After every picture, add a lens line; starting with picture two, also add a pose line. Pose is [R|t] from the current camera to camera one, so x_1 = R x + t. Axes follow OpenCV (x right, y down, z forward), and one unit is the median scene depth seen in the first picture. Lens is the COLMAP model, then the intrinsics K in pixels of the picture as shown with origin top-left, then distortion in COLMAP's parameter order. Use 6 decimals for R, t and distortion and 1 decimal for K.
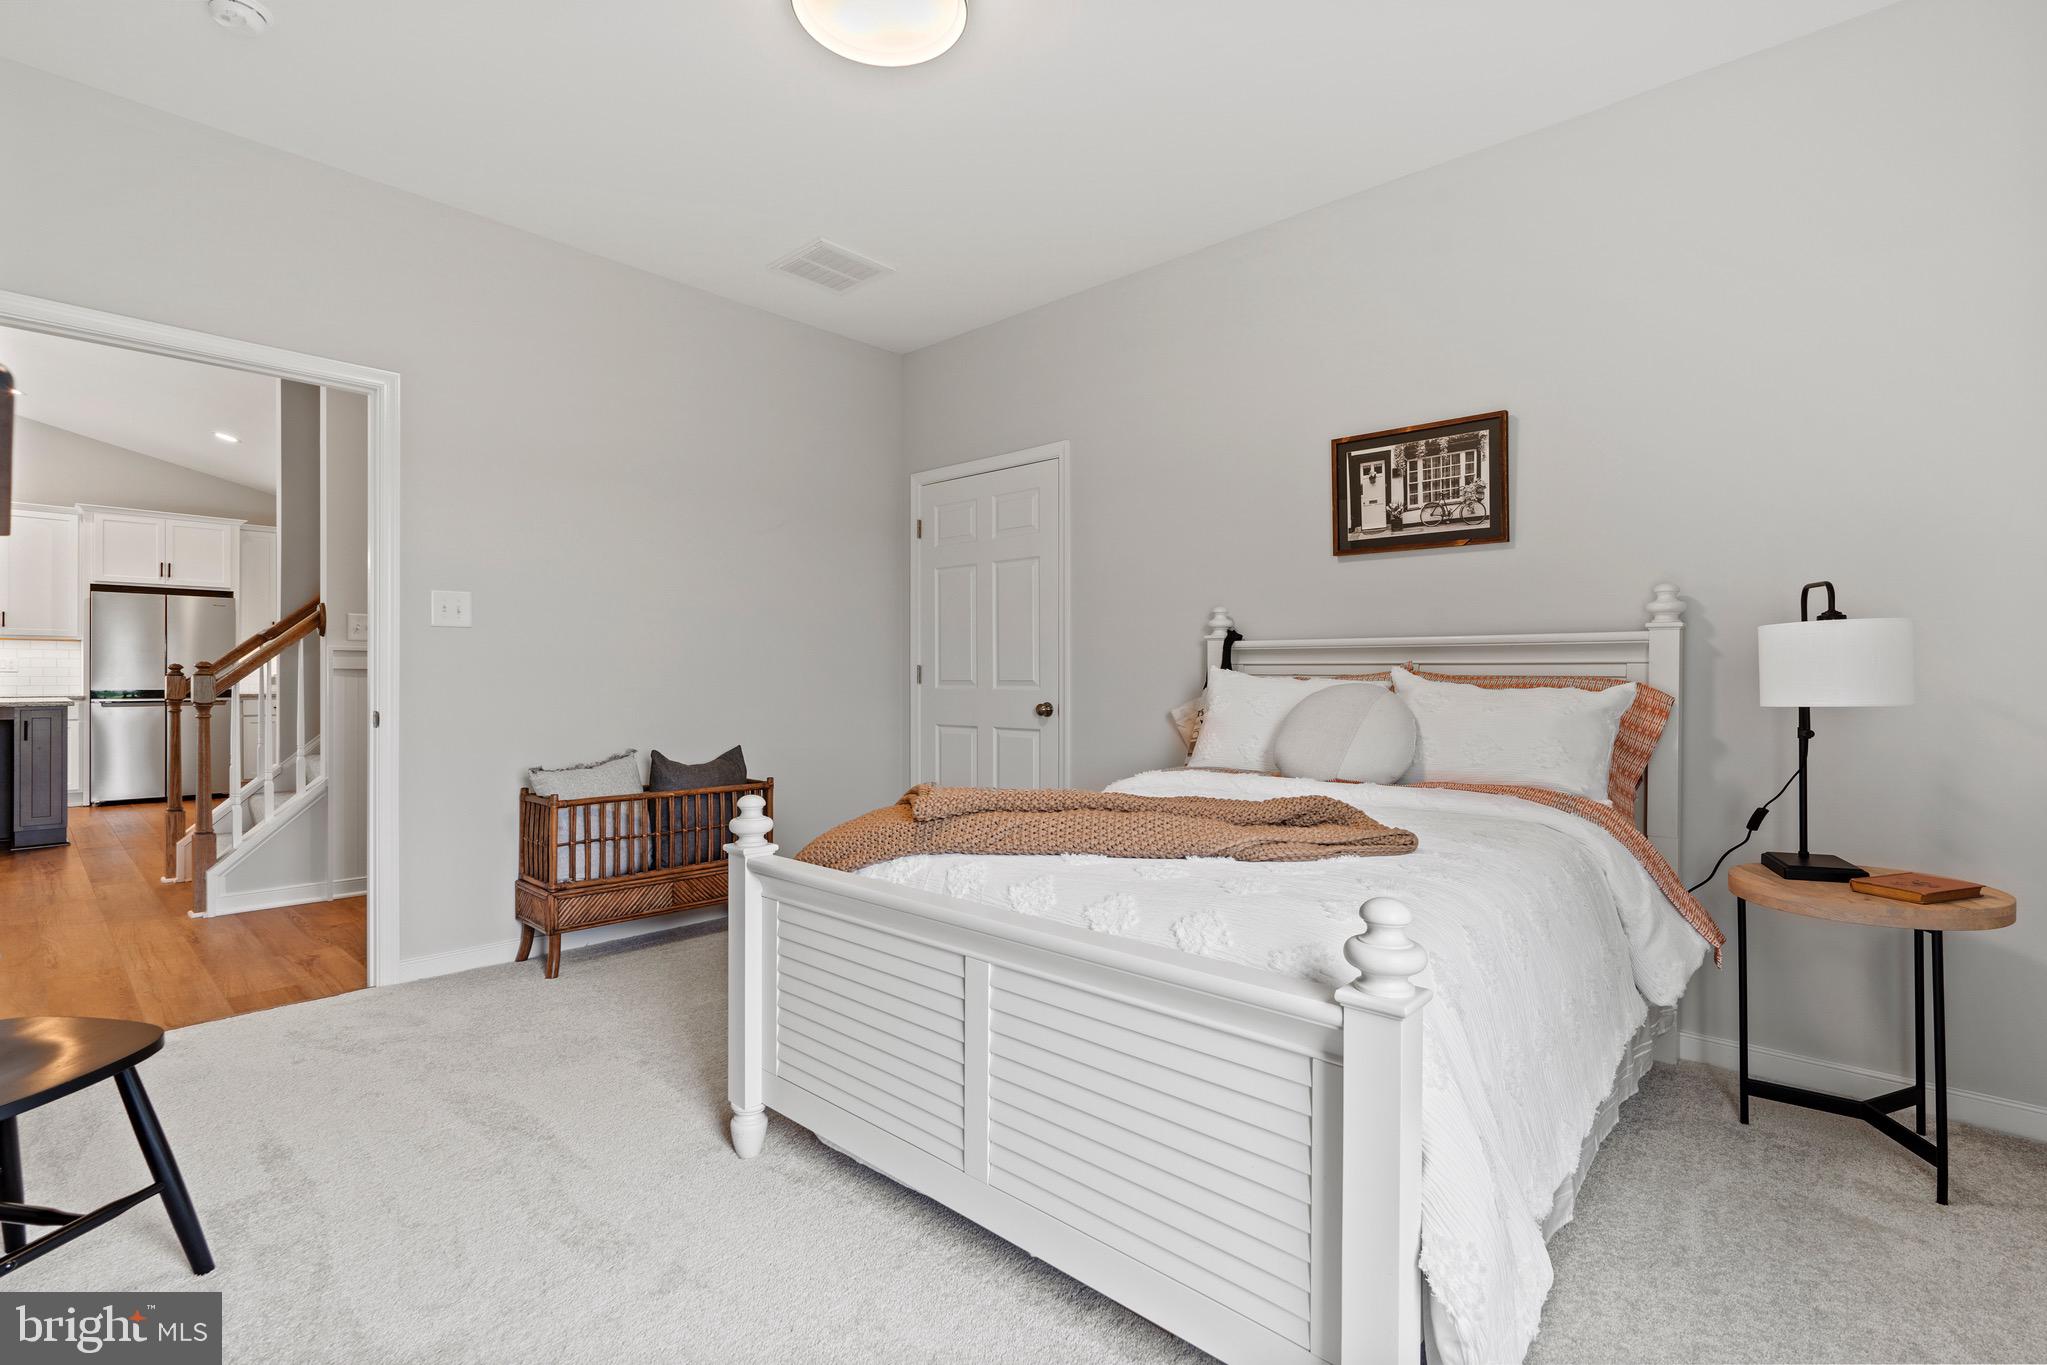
lens RADIAL K [[936.4, 0, 1029.4], [0, 936.4, 672.7], [0, 0, 1]] dist [-0.013341, 0.005599]
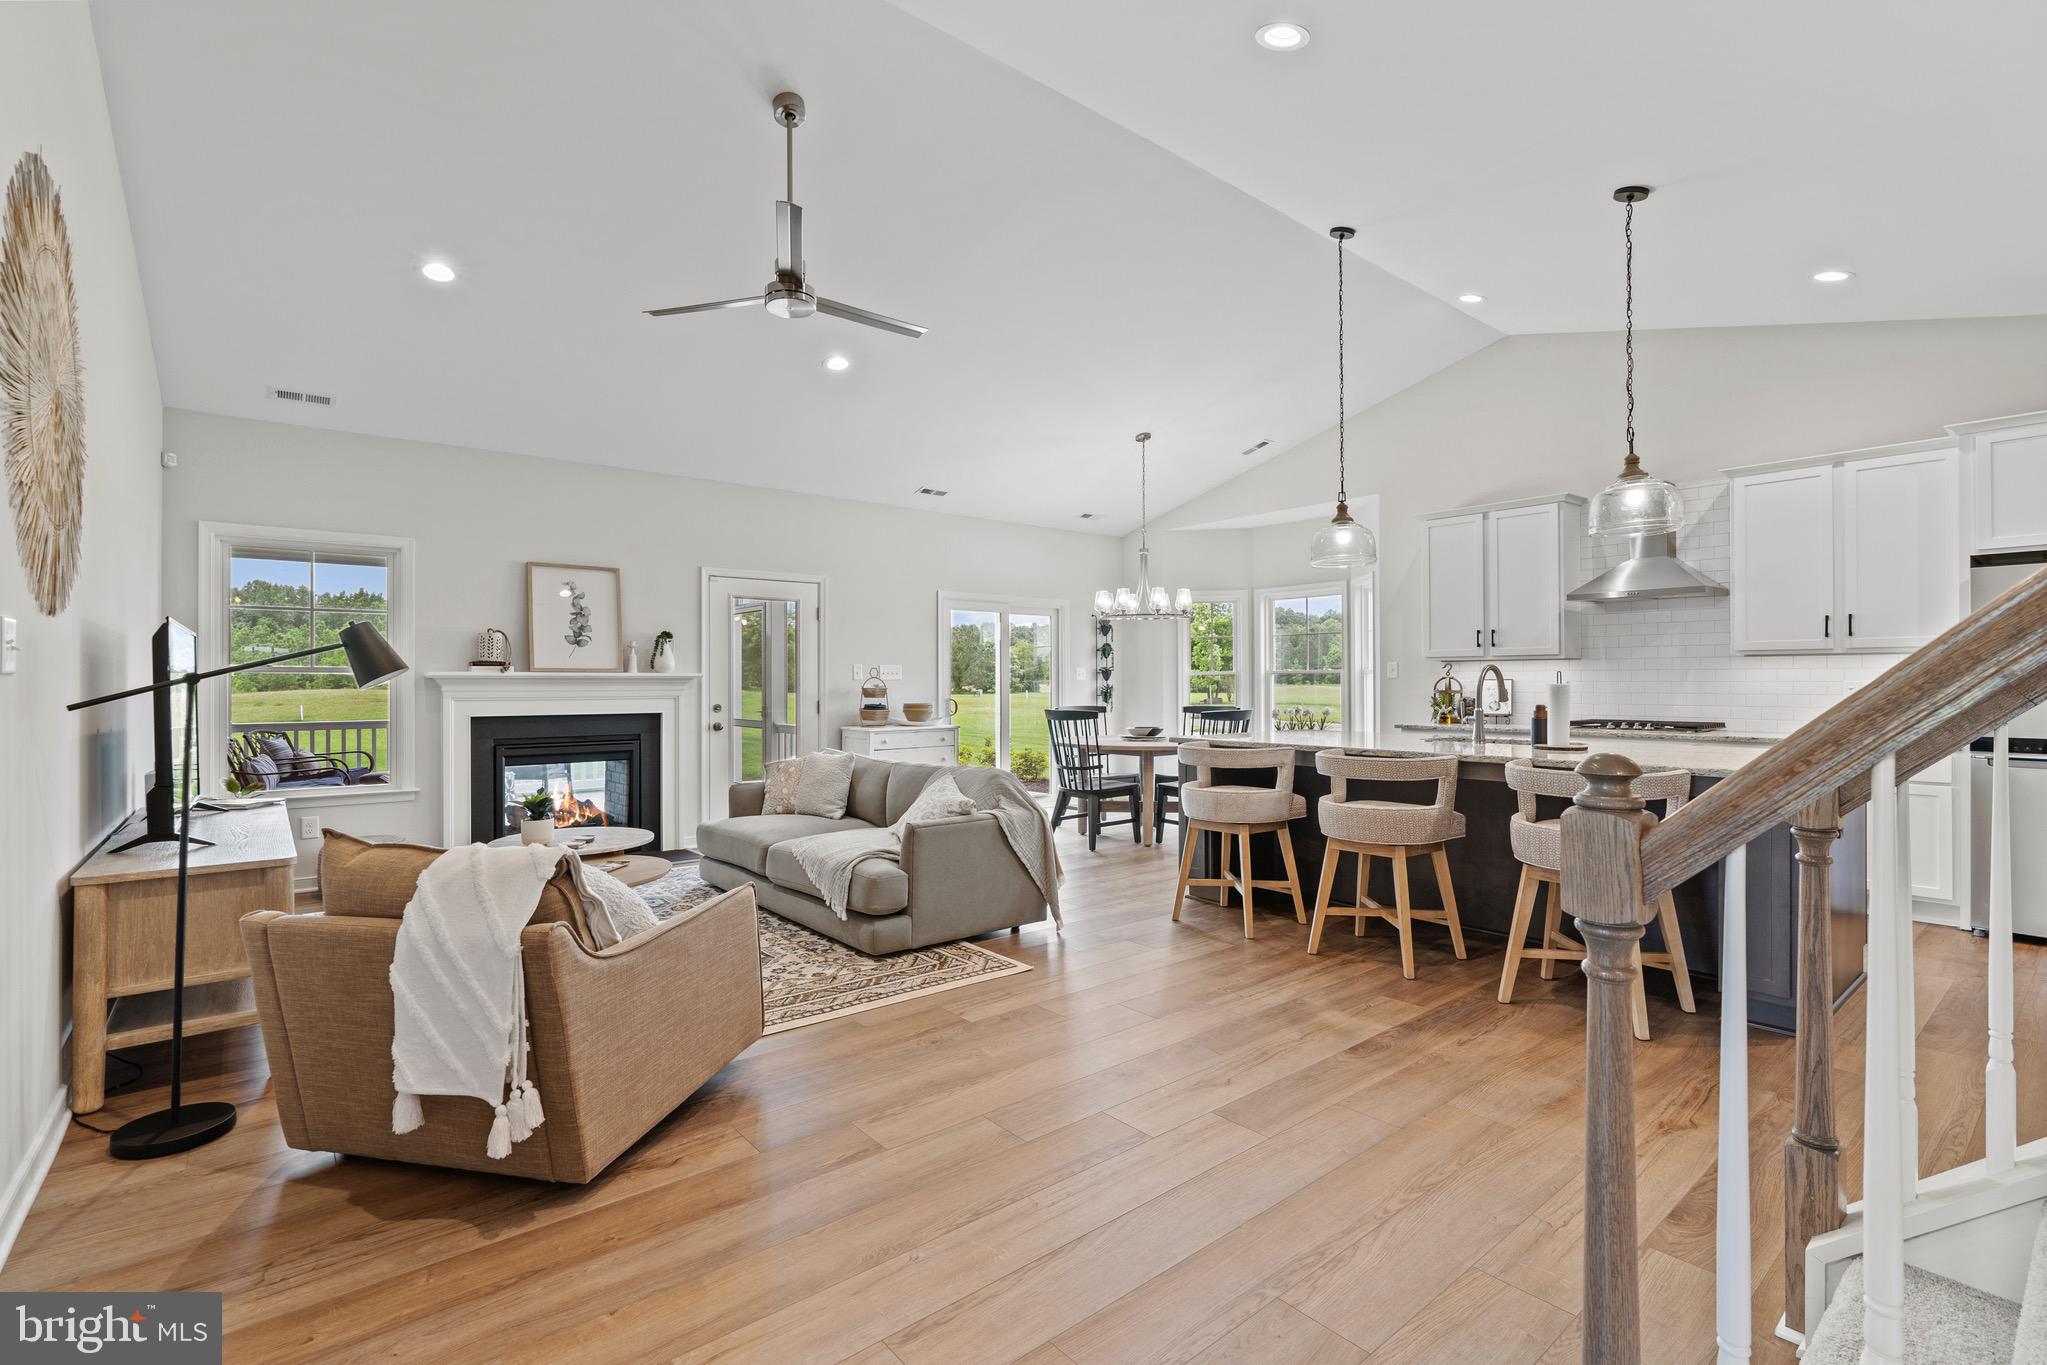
lens RADIAL K [[936.4, 0, 1017.8], [0, 936.4, 677.6], [0, 0, 1]] dist [-0.013341, 0.005599]
pose [[-0.153605, -0.009976, -0.988082, -0.322491], [0.004116, 0.999934, -0.010736, -0.013839], [0.988124, -0.005716, -0.153554, 0.475936]]
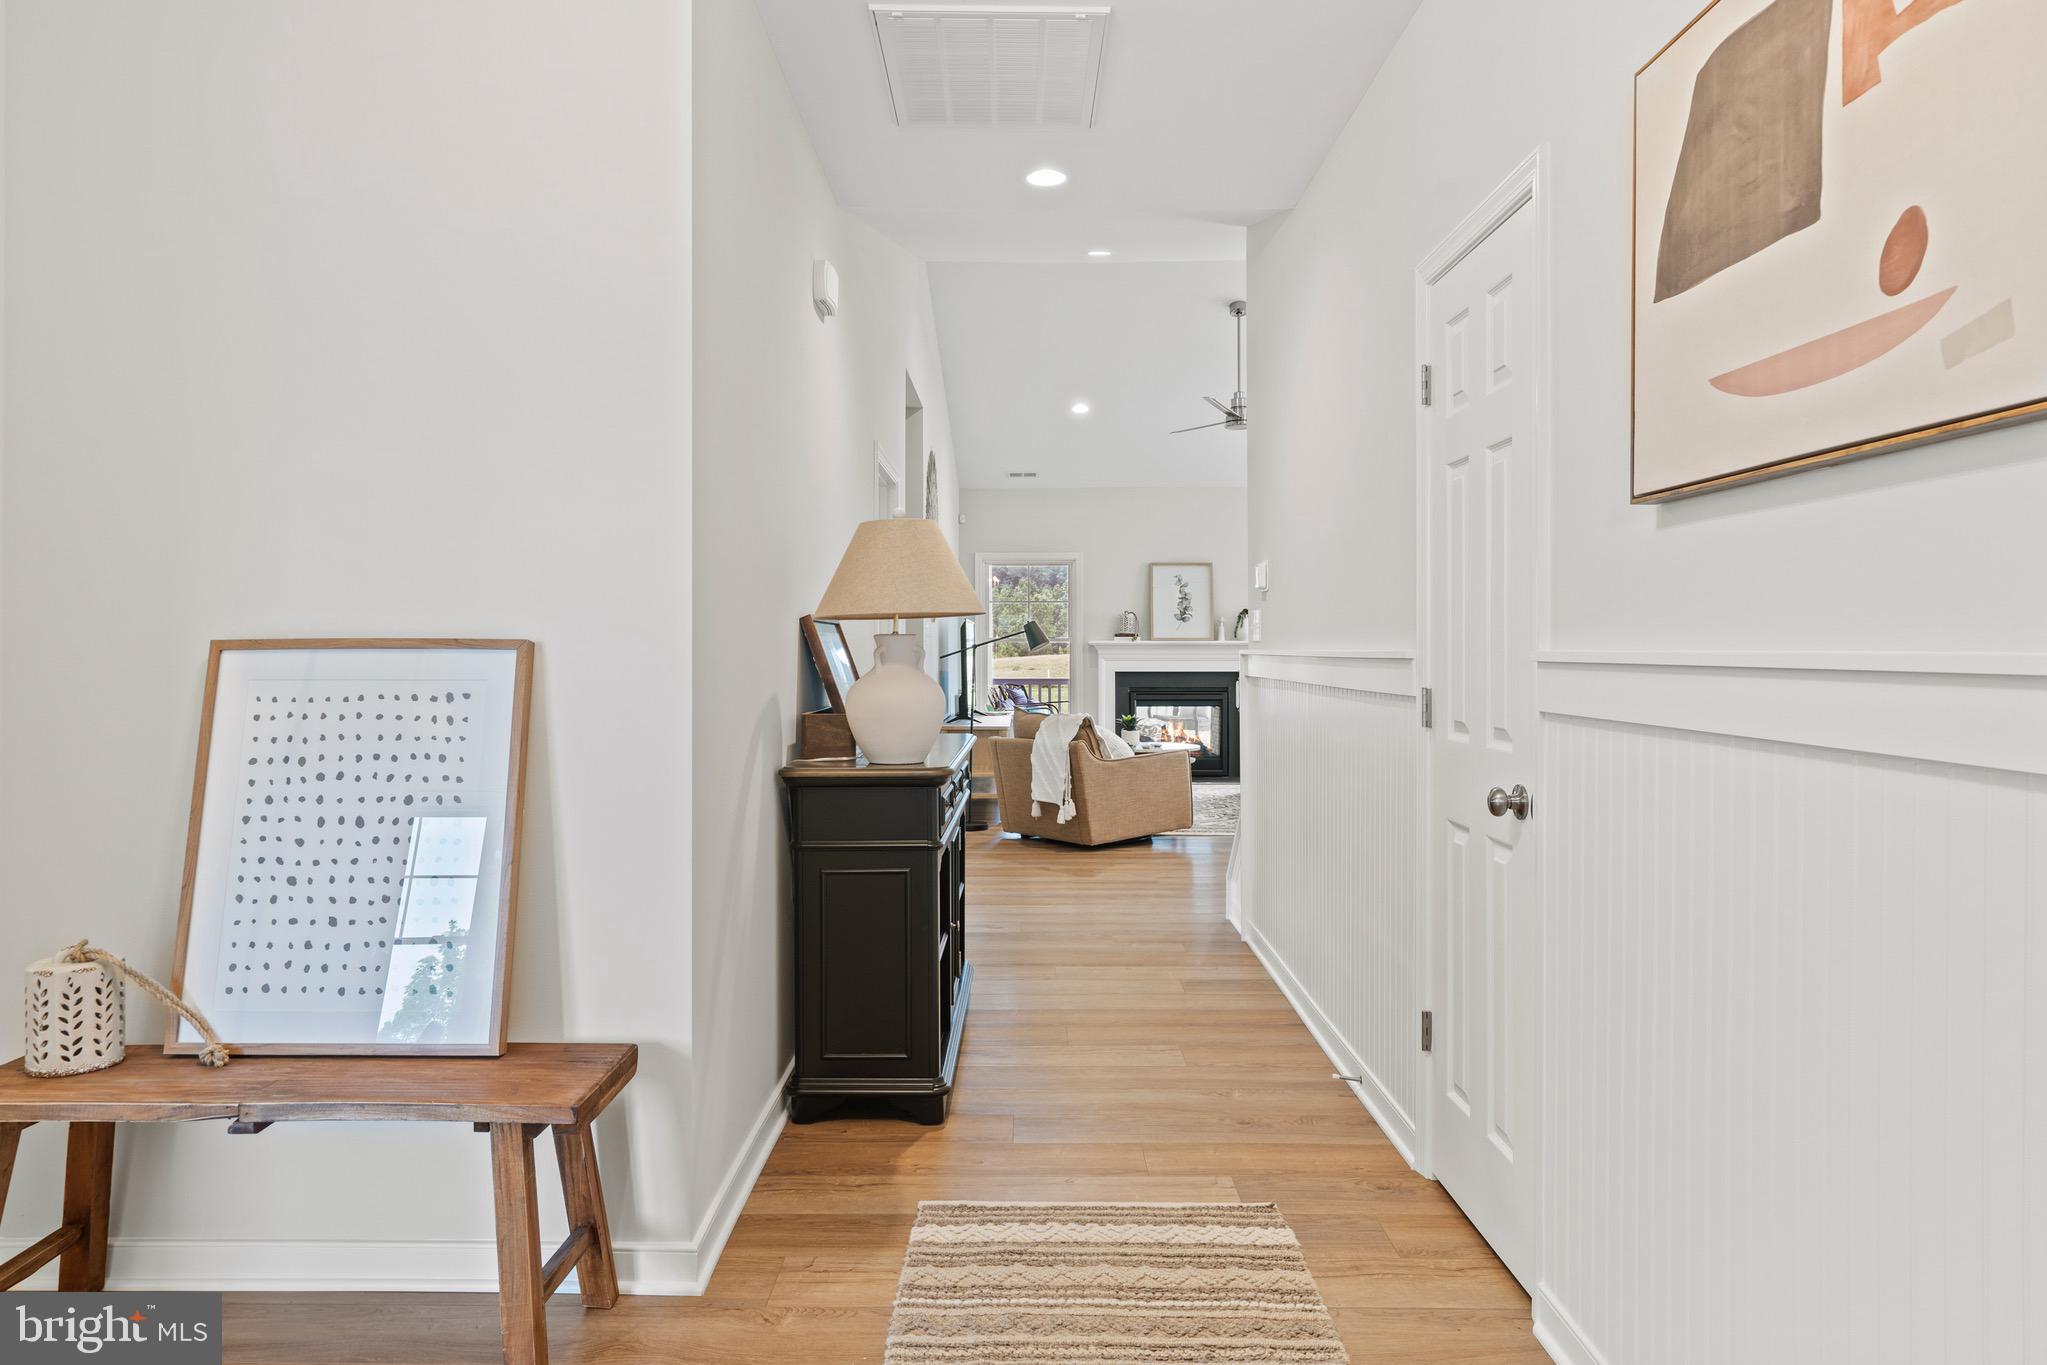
lens RADIAL K [[1322.7, 0, 1014.1], [0, 1322.7, 644.7], [0, 0, 1]] dist [-0.003277, -0.000080]
pose [[-0.747158, -0.006232, -0.664617, 0.143548], [-0.000776, 0.999964, -0.008503, -0.010265], [0.664646, -0.005837, -0.747136, 1.028385]]
